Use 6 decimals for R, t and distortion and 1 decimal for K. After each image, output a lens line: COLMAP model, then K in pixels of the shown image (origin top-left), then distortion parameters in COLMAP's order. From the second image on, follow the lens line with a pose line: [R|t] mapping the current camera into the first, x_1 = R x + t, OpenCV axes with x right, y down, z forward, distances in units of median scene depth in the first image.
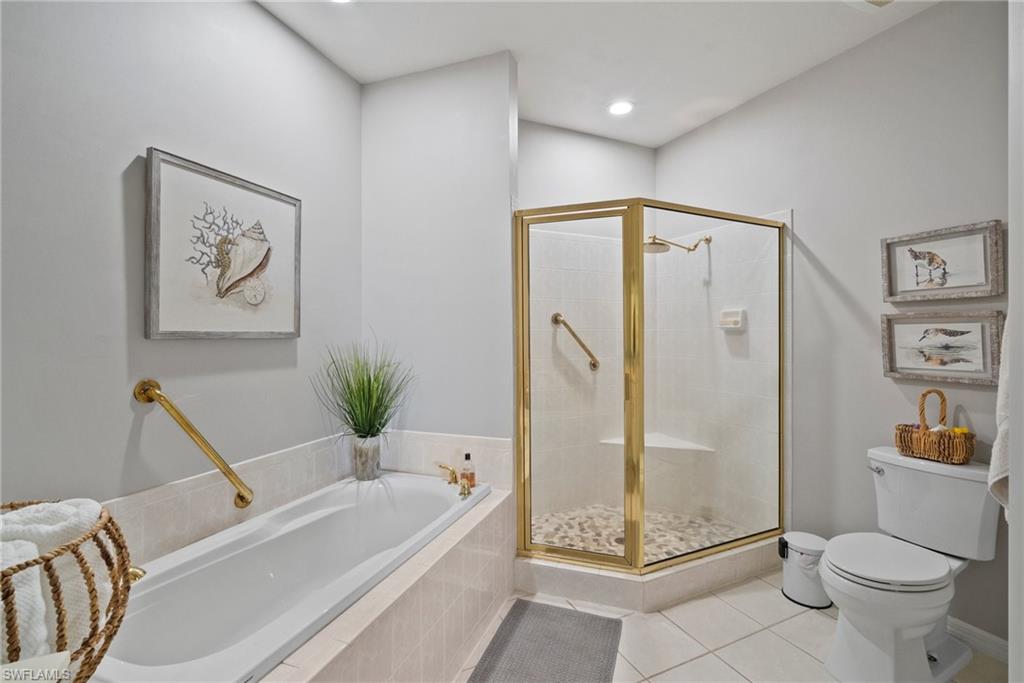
lens RADIAL K [[453.9, 0, 510.9], [0, 453.9, 332.6], [0, 0, 1]] dist [-0.006316, -0.000080]
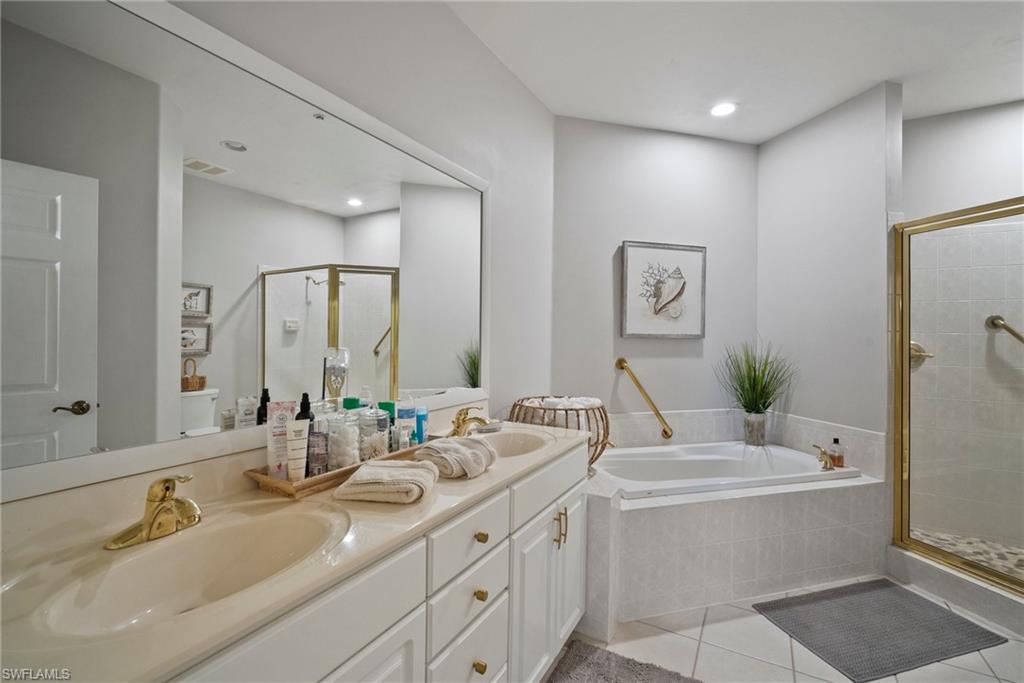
lens RADIAL K [[450.6, 0, 510.4], [0, 450.6, 342.7], [0, 0, 1]] dist [-0.004882, -0.000366]
pose [[0.579642, 0.027863, -0.814395, 0.425459], [-0.009176, 0.999575, 0.027668, -0.010287], [0.814819, -0.008565, 0.579652, -0.441371]]
